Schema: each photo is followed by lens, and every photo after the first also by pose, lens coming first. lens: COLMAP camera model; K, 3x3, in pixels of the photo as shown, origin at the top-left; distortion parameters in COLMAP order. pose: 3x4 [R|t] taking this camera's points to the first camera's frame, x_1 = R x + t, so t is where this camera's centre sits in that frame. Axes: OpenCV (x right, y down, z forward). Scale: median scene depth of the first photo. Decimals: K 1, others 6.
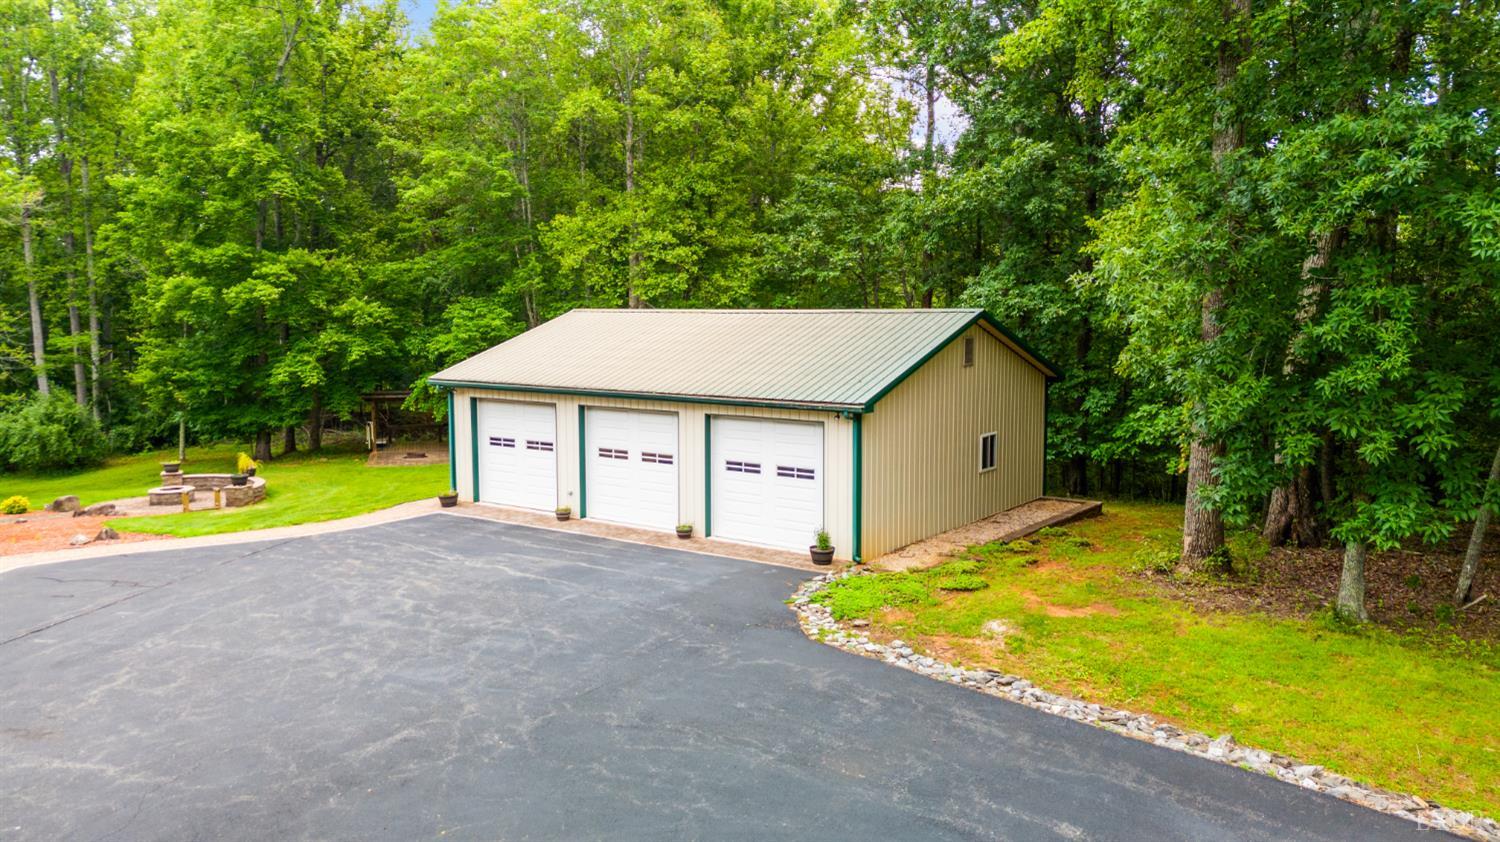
lens RADIAL K [[1100.6, 0, 750.0], [0, 1100.6, 421.0], [0, 0, 1]] dist [0.068742, -0.057978]
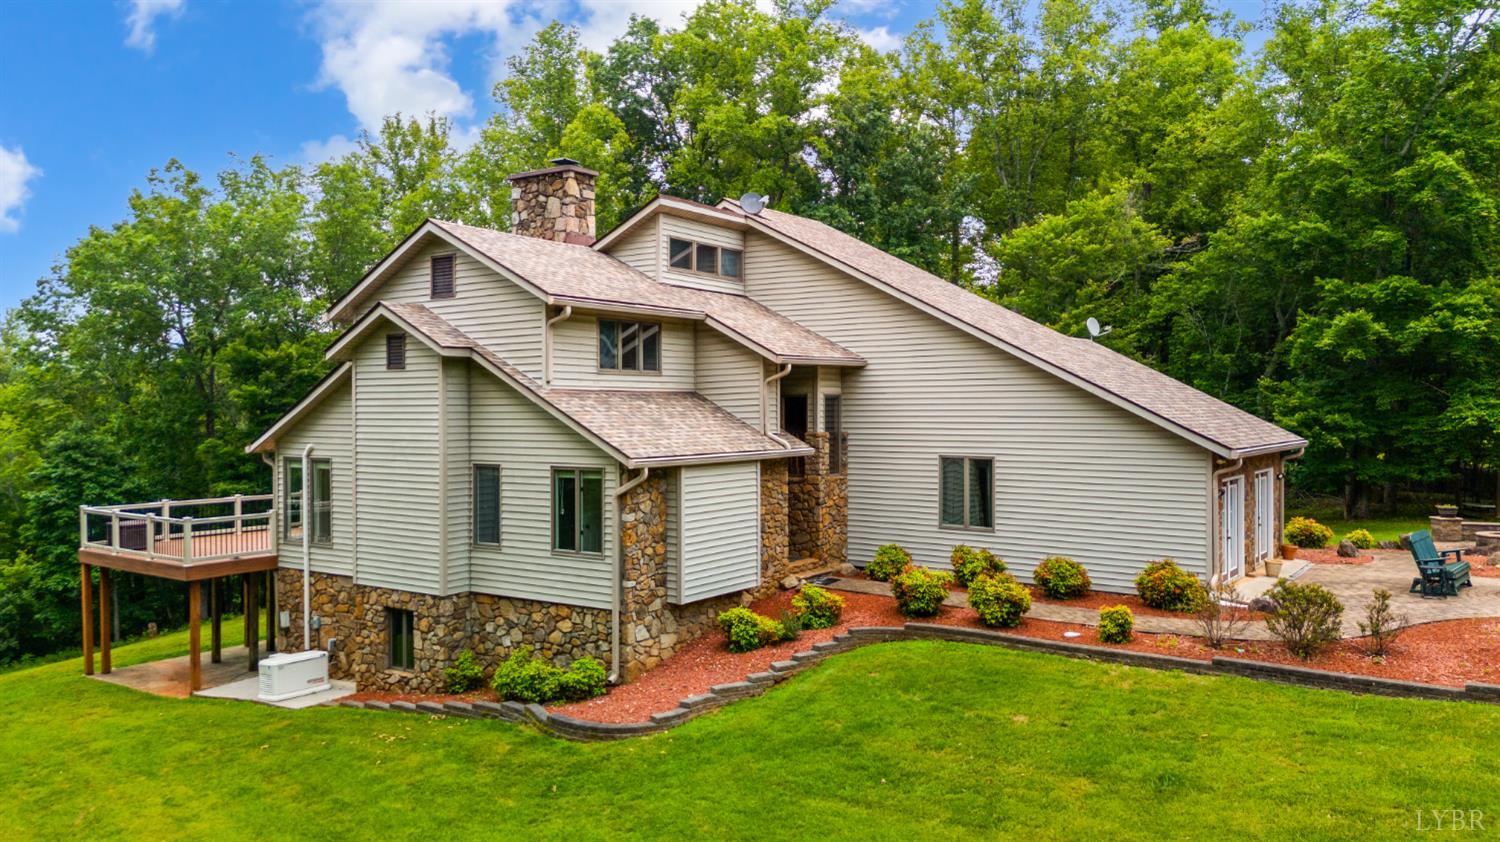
lens RADIAL K [[1100.6, 0, 750.0], [0, 1100.6, 421.0], [0, 0, 1]] dist [0.068742, -0.057978]
pose [[0.896815, 0.009789, -0.442298, -0.543760], [-0.049085, 0.995784, -0.077487, 0.058011], [0.439675, 0.091201, 0.893514, -0.045775]]
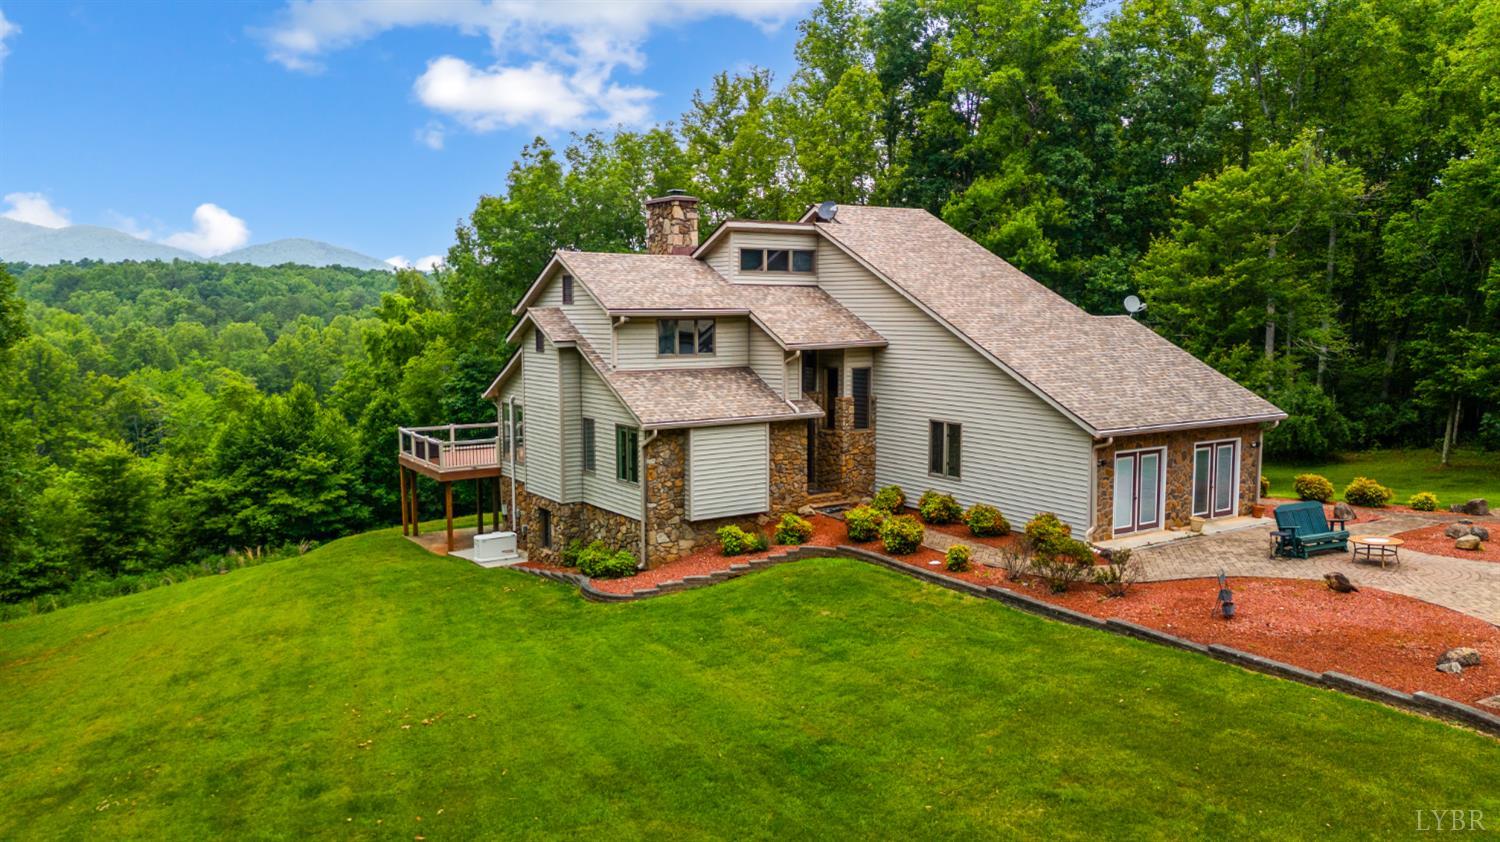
lens RADIAL K [[1096.6, 0, 750.0], [0, 1096.6, 421.0], [0, 0, 1]] dist [0.096949, -0.086283]
pose [[0.675582, 0.082240, -0.732683, -0.266782], [-0.079169, 0.996105, 0.038809, 0.011103], [0.733022, 0.031787, 0.679462, -0.072384]]
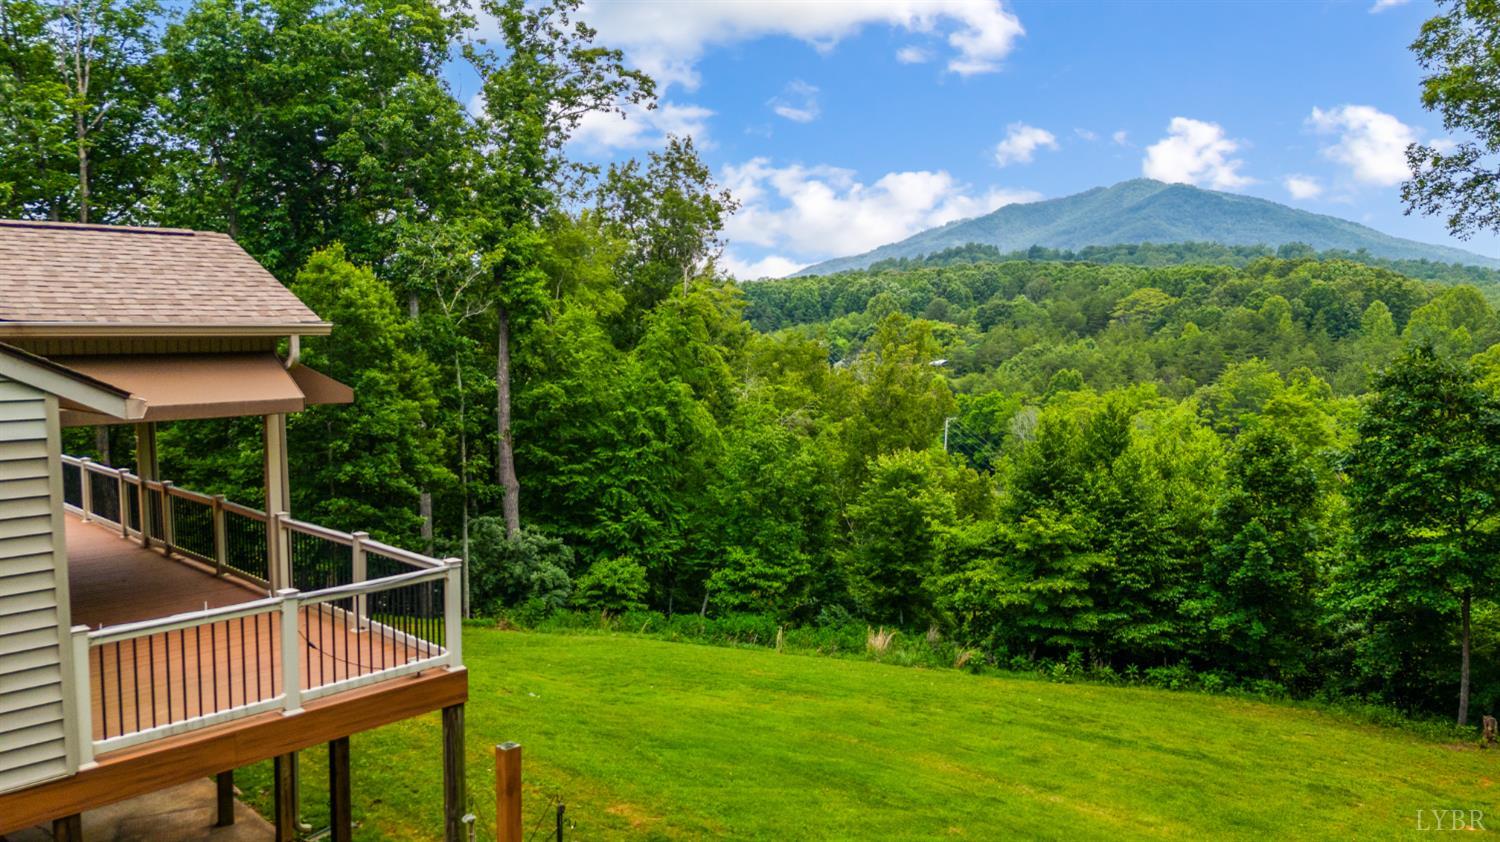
lens RADIAL K [[1110.2, 0, 748.5], [0, 1110.2, 441.3], [0, 0, 1]] dist [0.030082, -0.001211]
pose [[-0.579044, 0.093110, -0.809962, -0.916189], [-0.080384, 0.982097, 0.170364, -0.025201], [0.811324, 0.163756, -0.561193, 0.828410]]
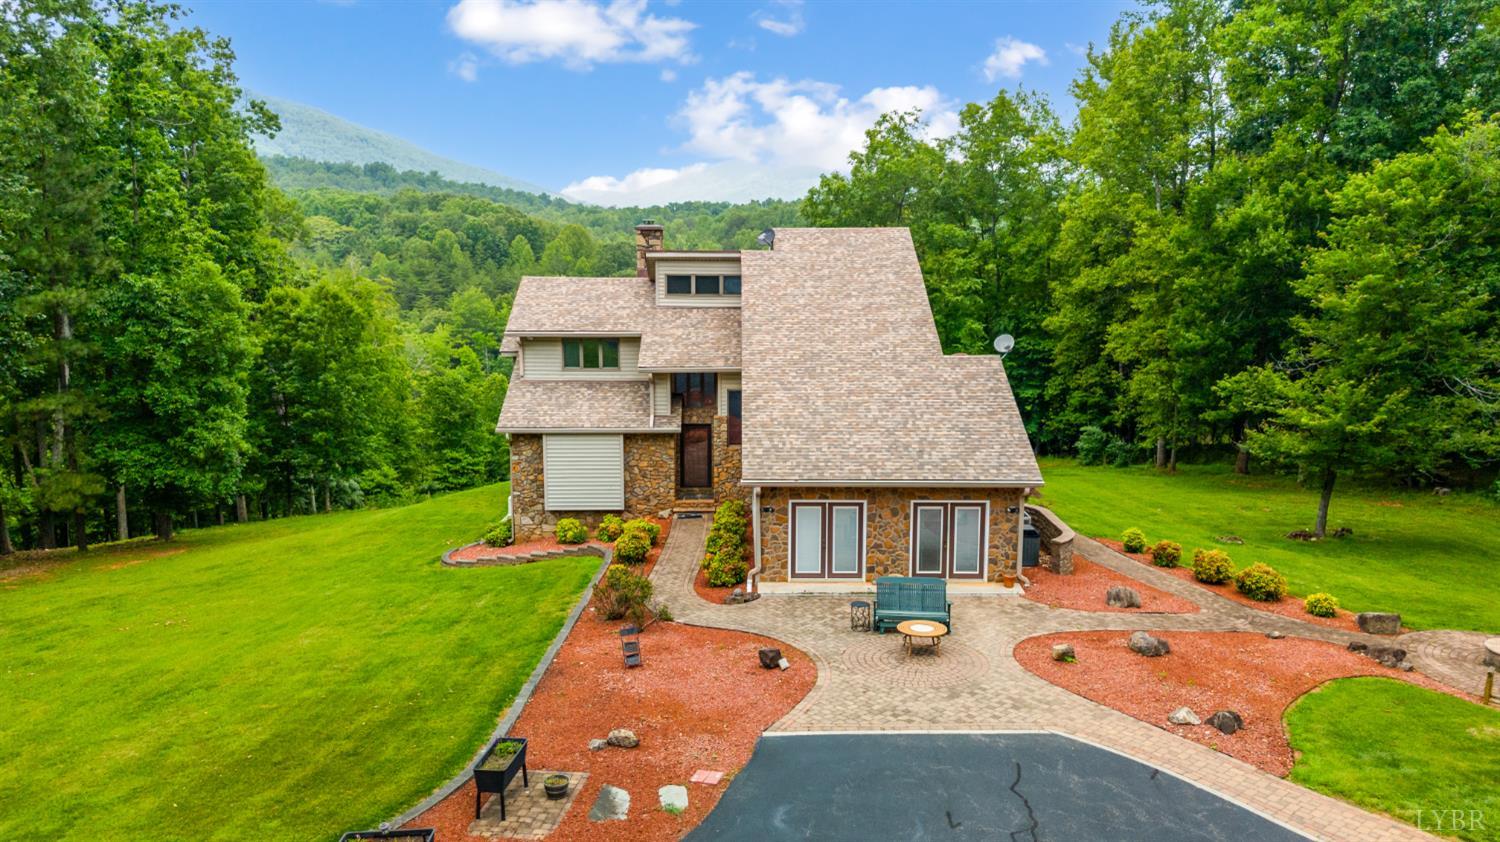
lens RADIAL K [[1110.6, 0, 750.0], [0, 1110.6, 421.0], [0, 0, 1]] dist [0.090177, -0.098610]
pose [[0.167849, 0.170643, -0.970931, 0.031618], [-0.105975, 0.982320, 0.154324, -0.104713], [0.980100, 0.076992, 0.182965, 0.342215]]
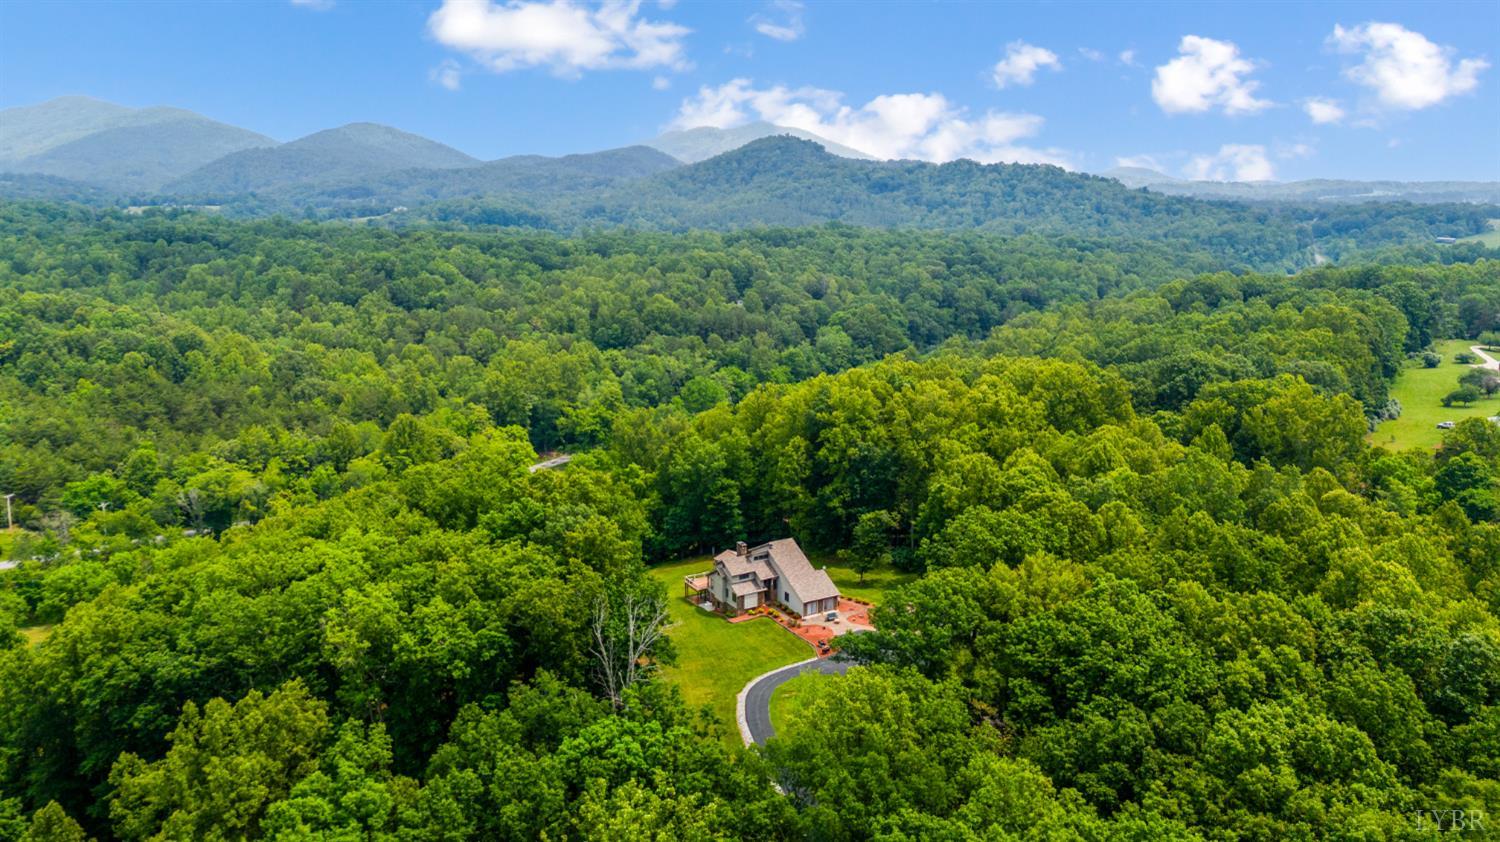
lens RADIAL K [[1096.6, 0, 750.0], [0, 1096.6, 421.0], [0, 0, 1]] dist [0.096949, -0.086283]
pose [[0.643373, 0.200471, -0.738838, 2.147951], [-0.092569, 0.978395, 0.184862, -1.355206], [0.759935, -0.050541, 0.648031, -2.267658]]
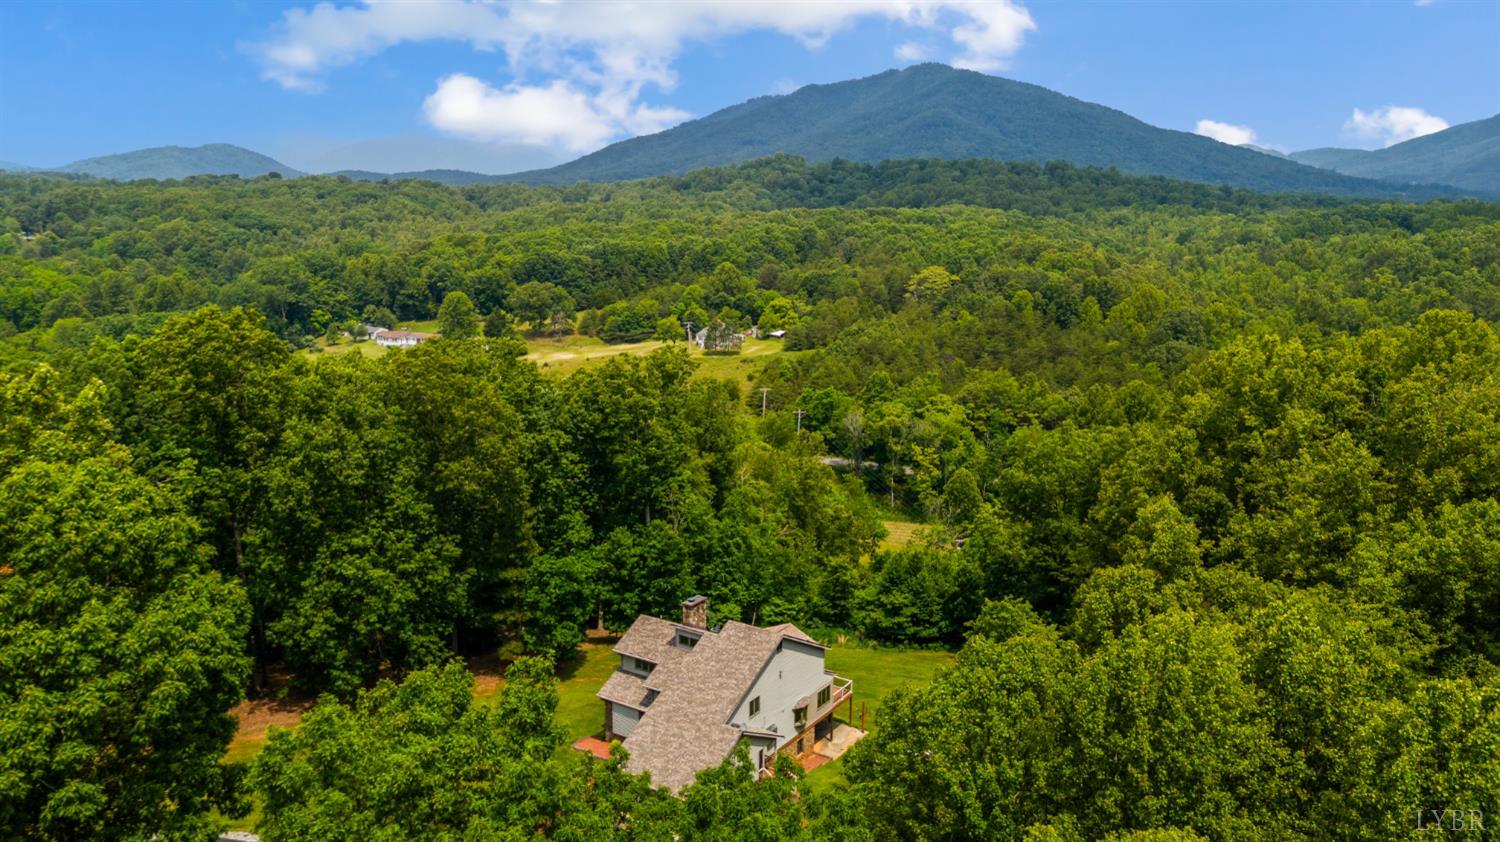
lens RADIAL K [[1096.6, 0, 750.0], [0, 1096.6, 421.0], [0, 0, 1]] dist [0.096949, -0.086283]
pose [[-0.425665, 0.187031, -0.885341, 0.672869], [-0.094124, 0.963947, 0.248891, -0.880791], [0.899972, 0.189276, -0.392714, 1.181025]]
